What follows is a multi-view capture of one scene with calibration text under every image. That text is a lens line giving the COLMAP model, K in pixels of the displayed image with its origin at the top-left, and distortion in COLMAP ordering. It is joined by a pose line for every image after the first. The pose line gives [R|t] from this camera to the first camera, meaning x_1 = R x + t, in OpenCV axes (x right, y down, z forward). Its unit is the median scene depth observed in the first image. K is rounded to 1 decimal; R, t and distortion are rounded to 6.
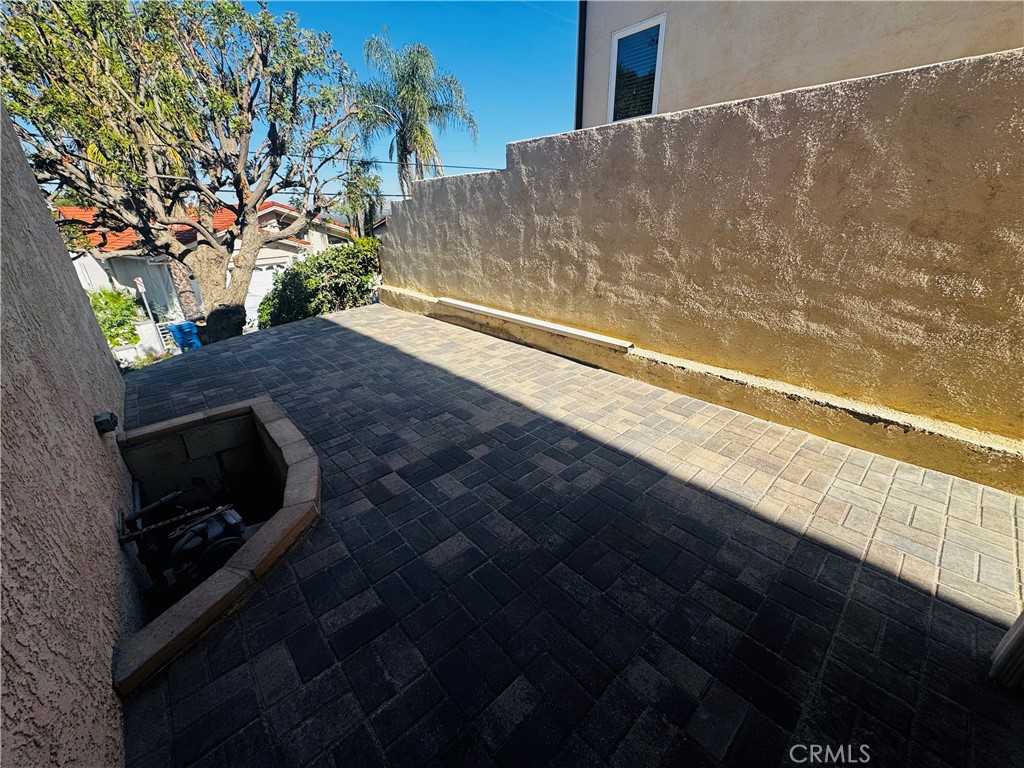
lens RADIAL K [[406.9, 0, 512.0], [0, 406.9, 384.0], [0, 0, 1]] dist [-0.010522, 0.000036]
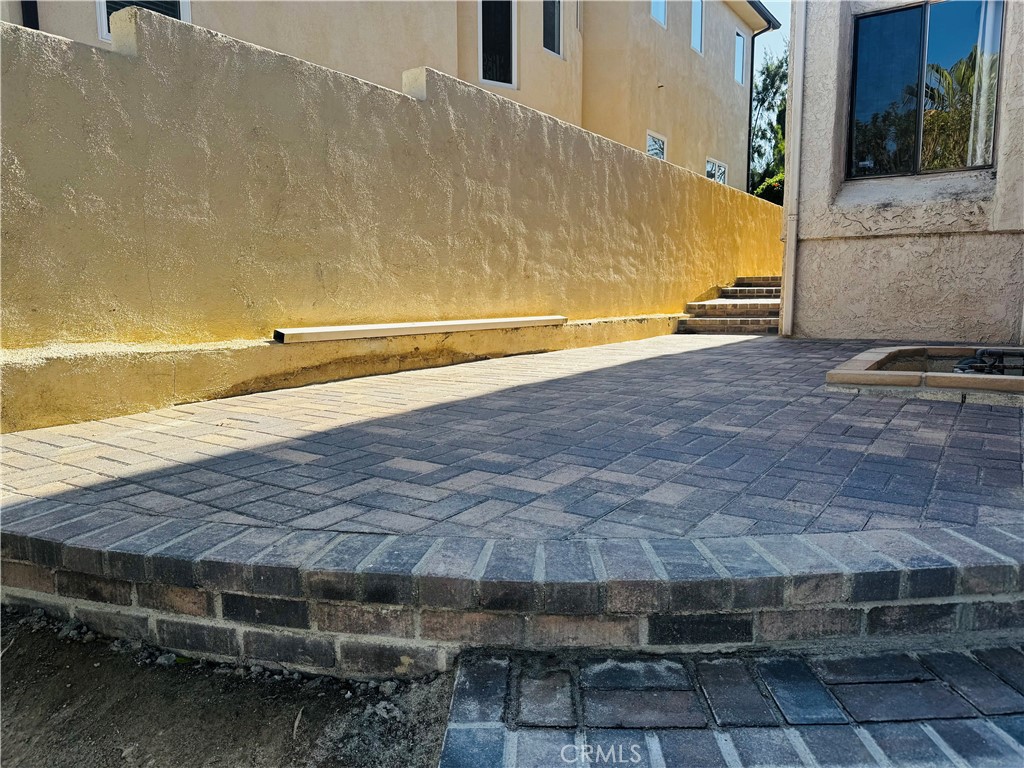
lens RADIAL K [[718.8, 0, 512.0], [0, 718.8, 384.0], [0, 0, 1]] dist [0.091488, -0.000459]
pose [[-0.239232, -0.096207, 0.966184, -1.219377], [0.388569, 0.902436, 0.186071, -0.278395], [-0.889821, 0.419944, -0.178509, 1.263750]]
